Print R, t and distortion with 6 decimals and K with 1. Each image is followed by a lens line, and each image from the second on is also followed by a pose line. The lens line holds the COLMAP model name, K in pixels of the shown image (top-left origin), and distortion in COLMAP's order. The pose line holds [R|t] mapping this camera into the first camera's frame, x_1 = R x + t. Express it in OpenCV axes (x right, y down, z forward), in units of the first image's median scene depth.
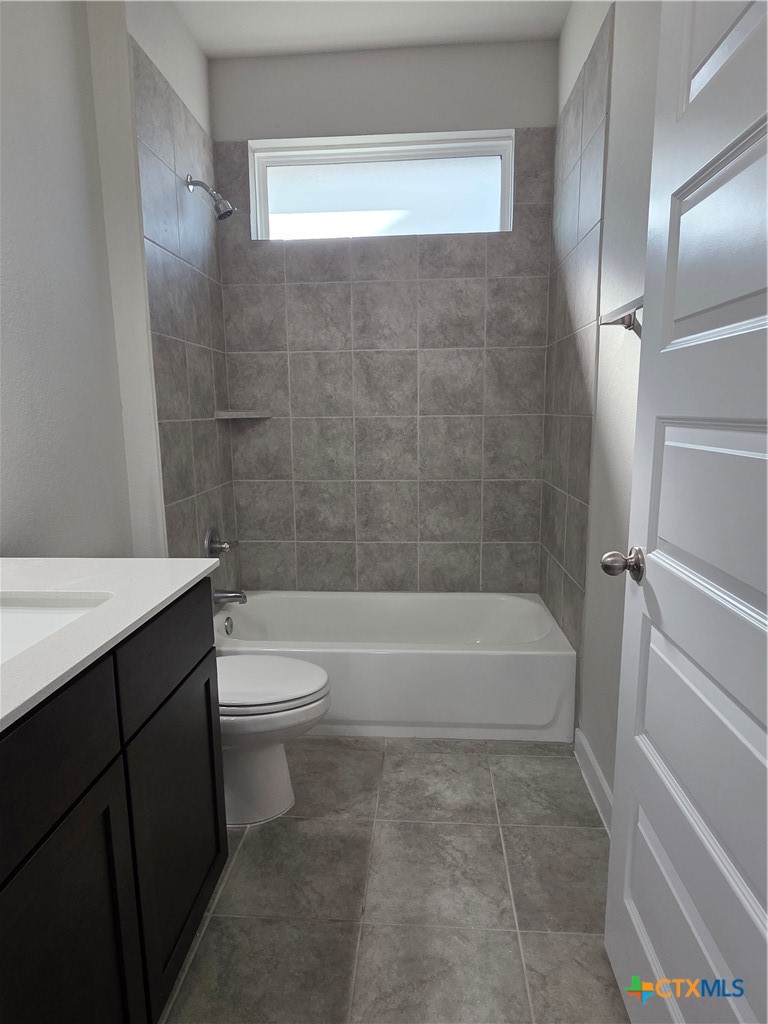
lens RADIAL K [[604.5, 0, 380.7], [0, 604.5, 514.9], [0, 0, 1]] dist [0.000887, -0.002495]
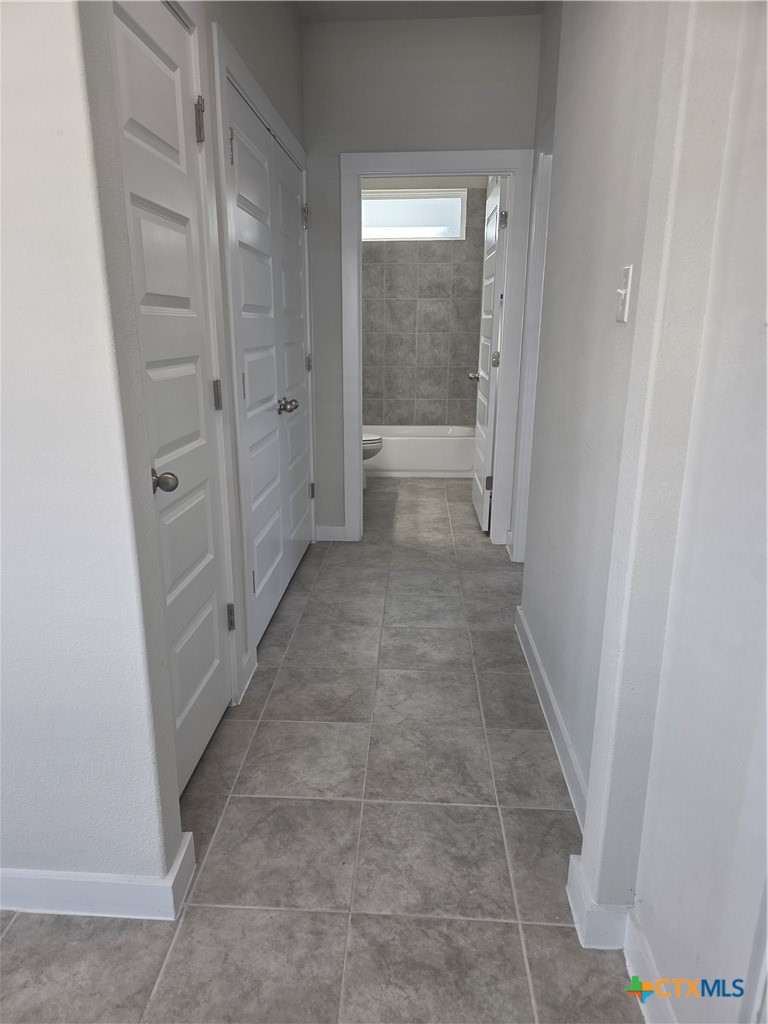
lens RADIAL K [[694.3, 0, 366.4], [0, 694.3, 529.7], [0, 0, 1]] dist [0.042070, -0.000827]
pose [[0.999899, 0.013347, -0.004885, -0.083448], [-0.012737, 0.994001, 0.108628, 0.231354], [0.006306, -0.108555, 0.994070, -1.346620]]
